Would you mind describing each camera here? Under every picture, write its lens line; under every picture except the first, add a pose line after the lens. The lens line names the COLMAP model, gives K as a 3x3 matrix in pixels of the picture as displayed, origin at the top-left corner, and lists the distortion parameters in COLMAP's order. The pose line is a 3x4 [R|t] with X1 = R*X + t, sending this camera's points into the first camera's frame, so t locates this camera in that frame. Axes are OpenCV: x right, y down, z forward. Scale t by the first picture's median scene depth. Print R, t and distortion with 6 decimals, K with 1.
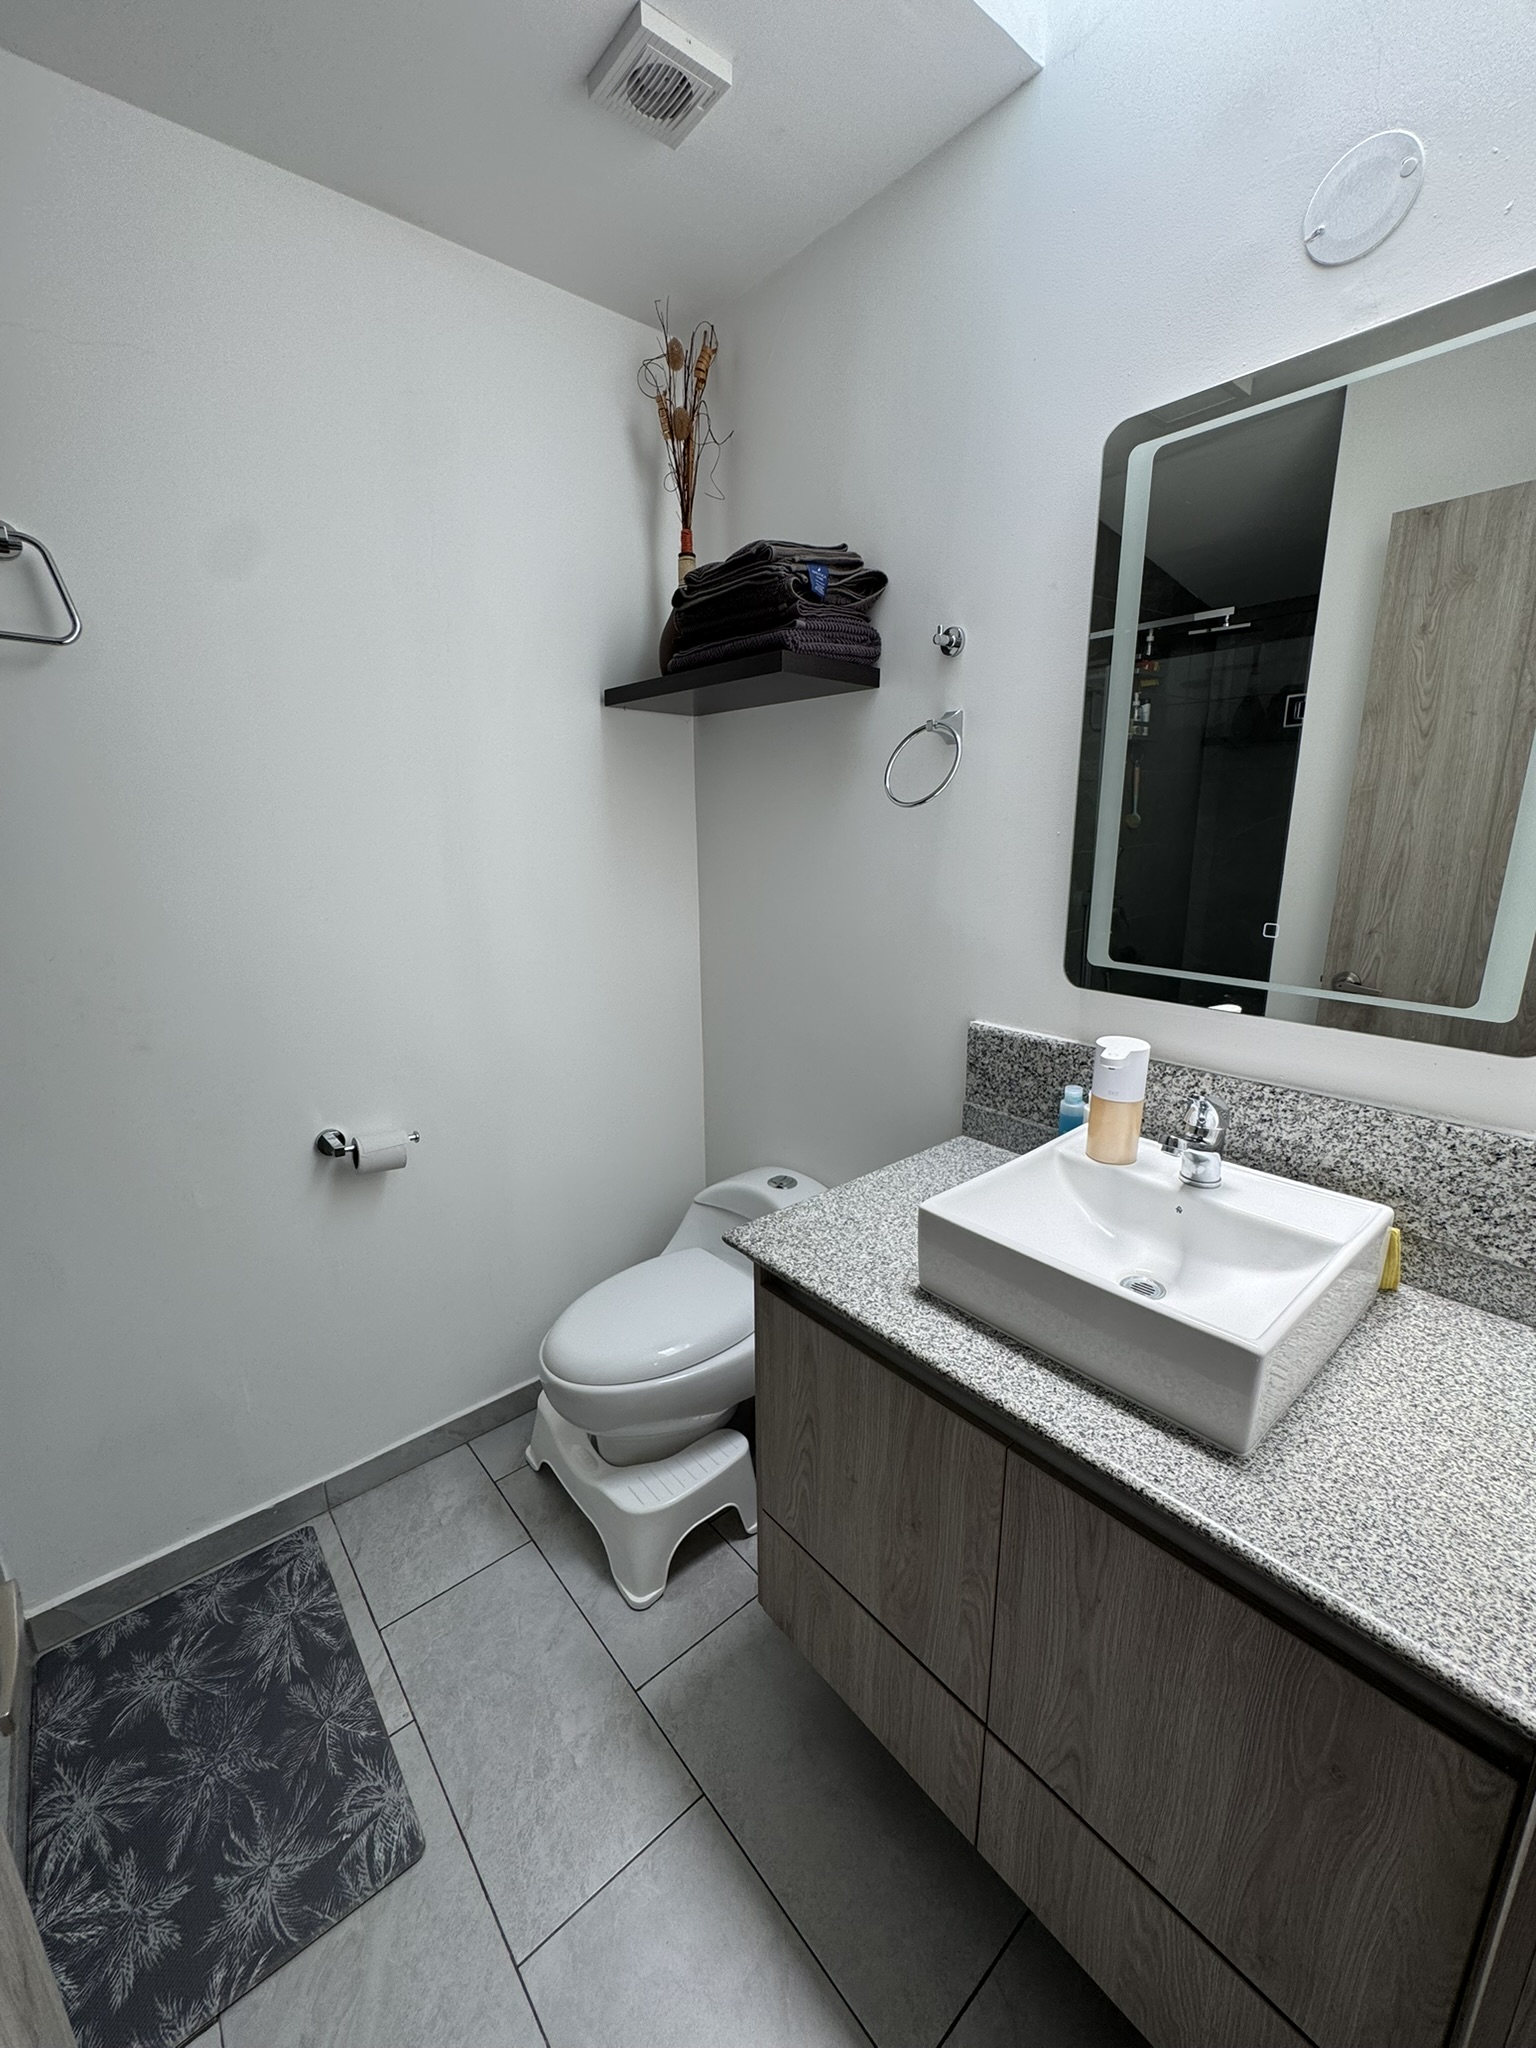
lens RADIAL K [[817.0, 0, 768.0], [0, 817.0, 1024.0], [0, 0, 1]] dist [-0.000315, -0.000970]
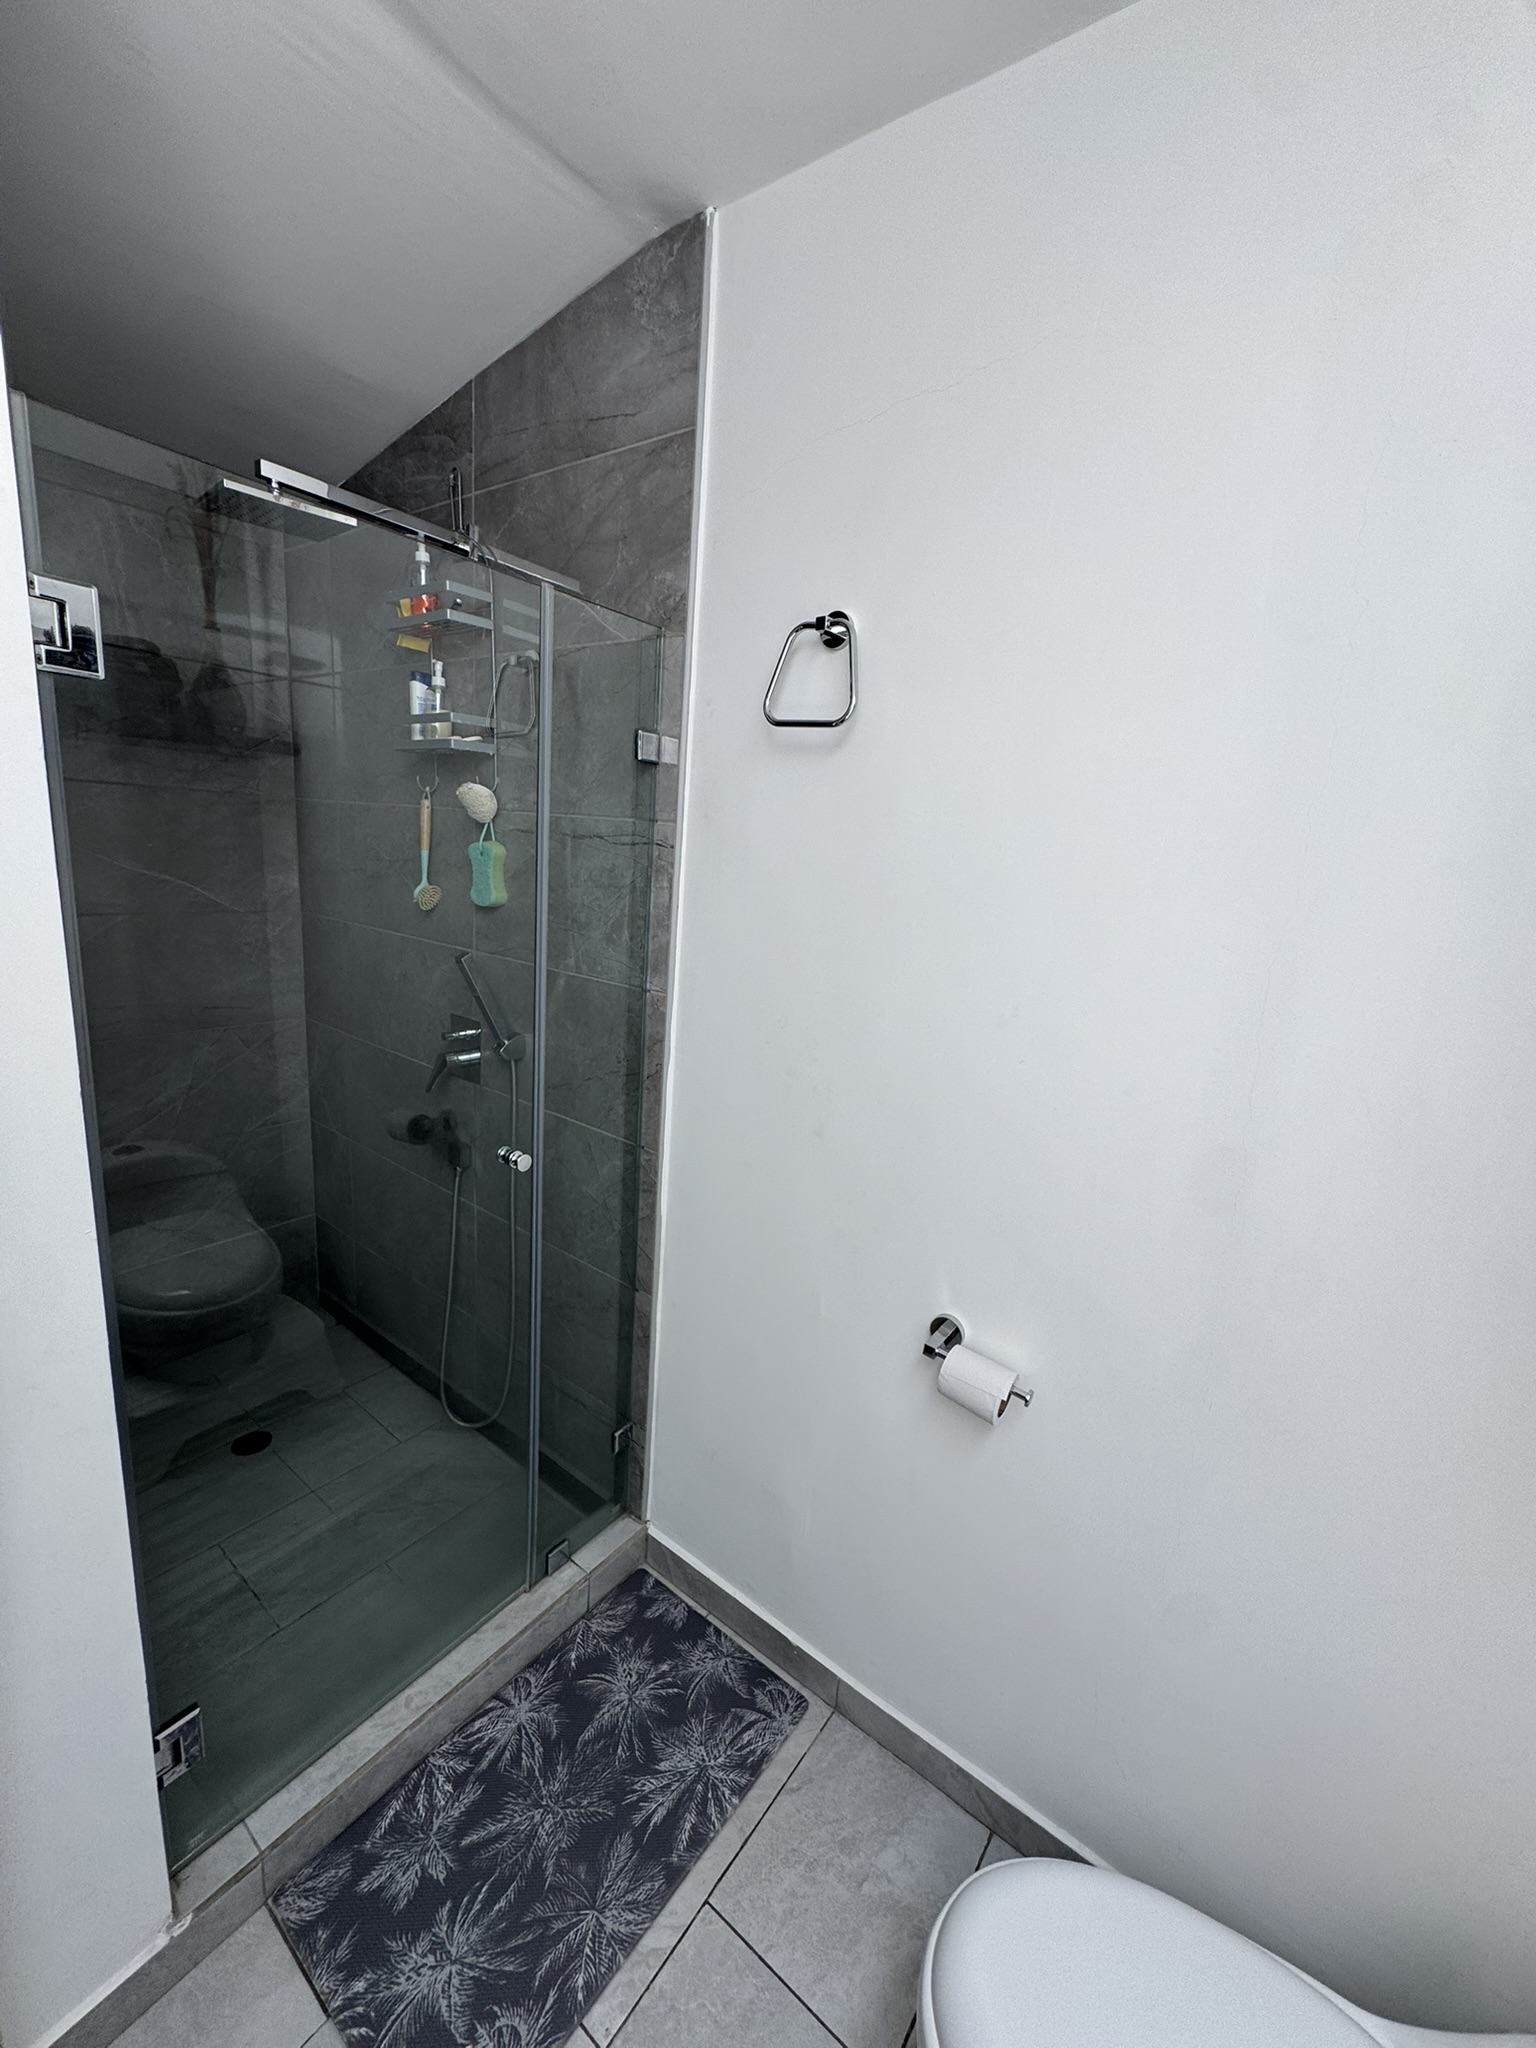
lens RADIAL K [[817.0, 0, 768.0], [0, 817.0, 1024.0], [0, 0, 1]] dist [-0.000315, -0.000970]
pose [[0.220277, 0.230423, -0.947831, 0.102206], [-0.310537, 0.937708, 0.155793, -0.217990], [0.924686, 0.260019, 0.278111, 0.628732]]
